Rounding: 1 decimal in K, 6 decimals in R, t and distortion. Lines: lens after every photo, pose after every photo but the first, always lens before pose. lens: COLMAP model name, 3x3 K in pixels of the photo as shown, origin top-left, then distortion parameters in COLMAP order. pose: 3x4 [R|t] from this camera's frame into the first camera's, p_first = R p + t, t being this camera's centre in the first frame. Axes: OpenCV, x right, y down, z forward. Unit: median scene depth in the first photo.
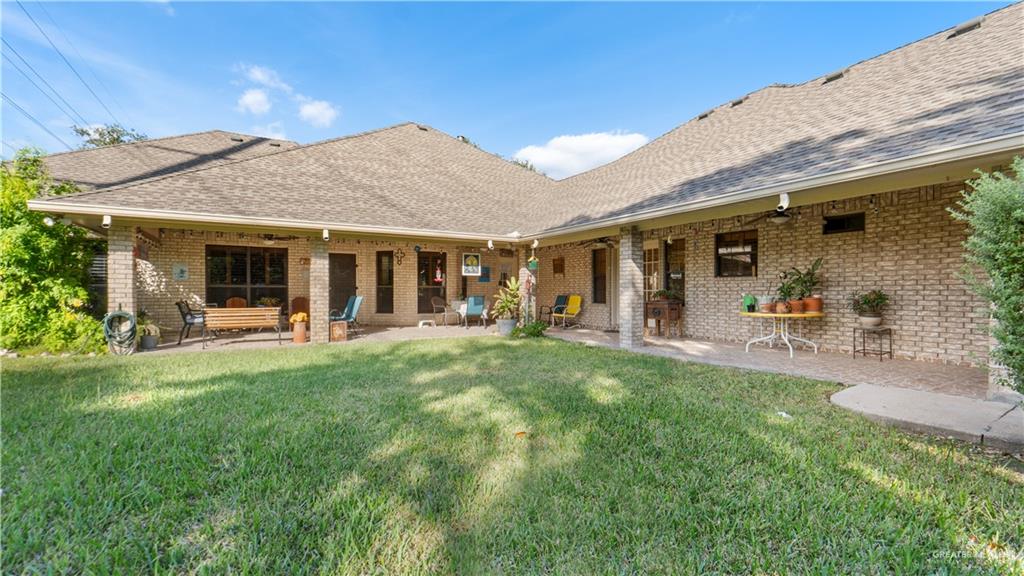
lens RADIAL K [[441.7, 0, 507.0], [0, 441.7, 286.1], [0, 0, 1]] dist [-0.003901, -0.000389]
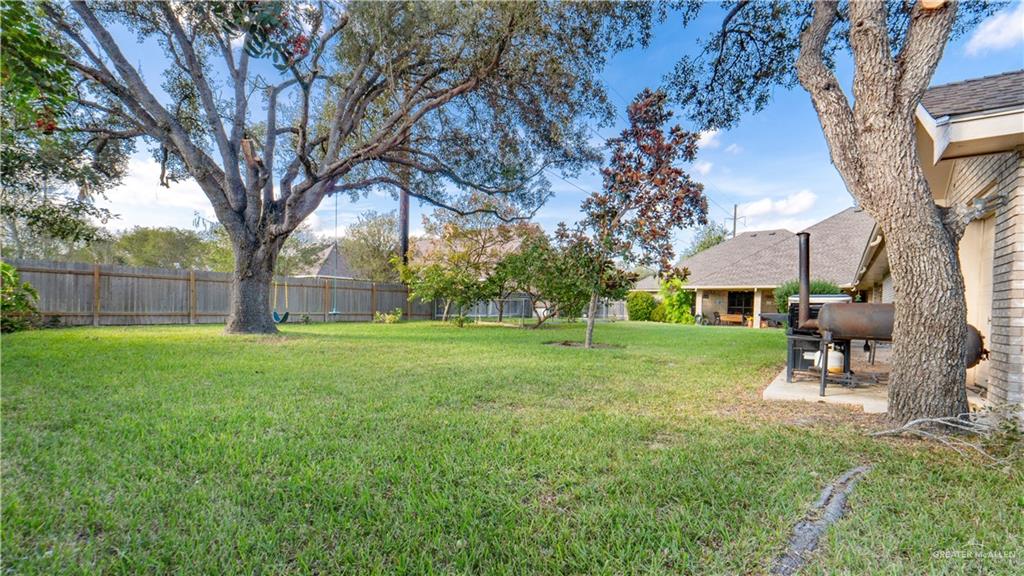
lens RADIAL K [[441.7, 0, 511.3], [0, 441.7, 284.8], [0, 0, 1]] dist [-0.003901, -0.000389]
pose [[0.383803, -0.028488, -0.922975, 1.494177], [-0.013631, 0.999240, -0.036511, -0.022408], [0.923314, 0.026594, 0.383123, -1.434333]]
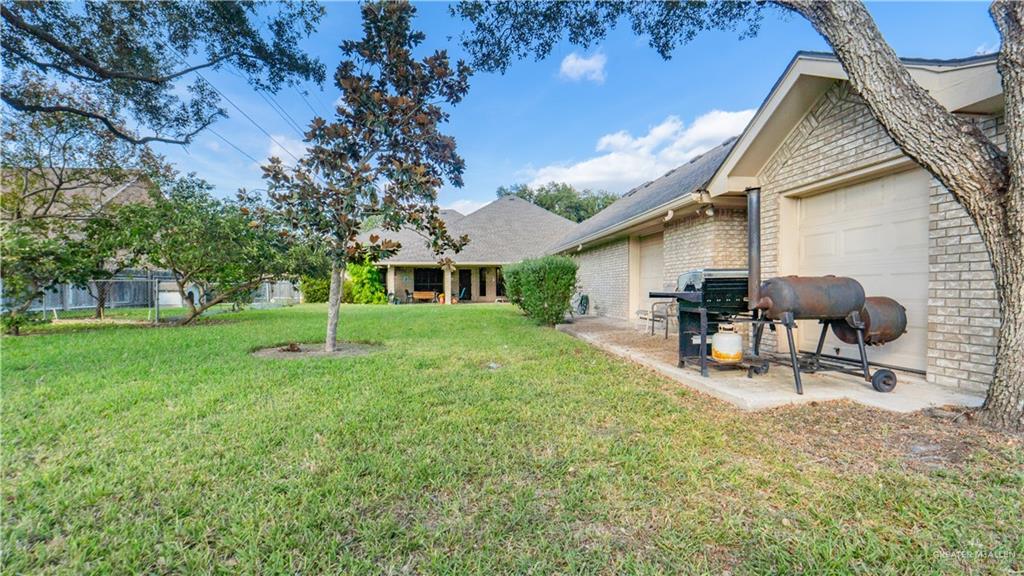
lens RADIAL K [[441.7, 0, 508.5], [0, 441.7, 294.9], [0, 0, 1]] dist [-0.003901, -0.000389]
pose [[0.921908, 0.008011, -0.387327, 0.973292], [0.005156, 0.999444, 0.032944, -0.023850], [0.387375, -0.032369, 0.921354, -1.371612]]
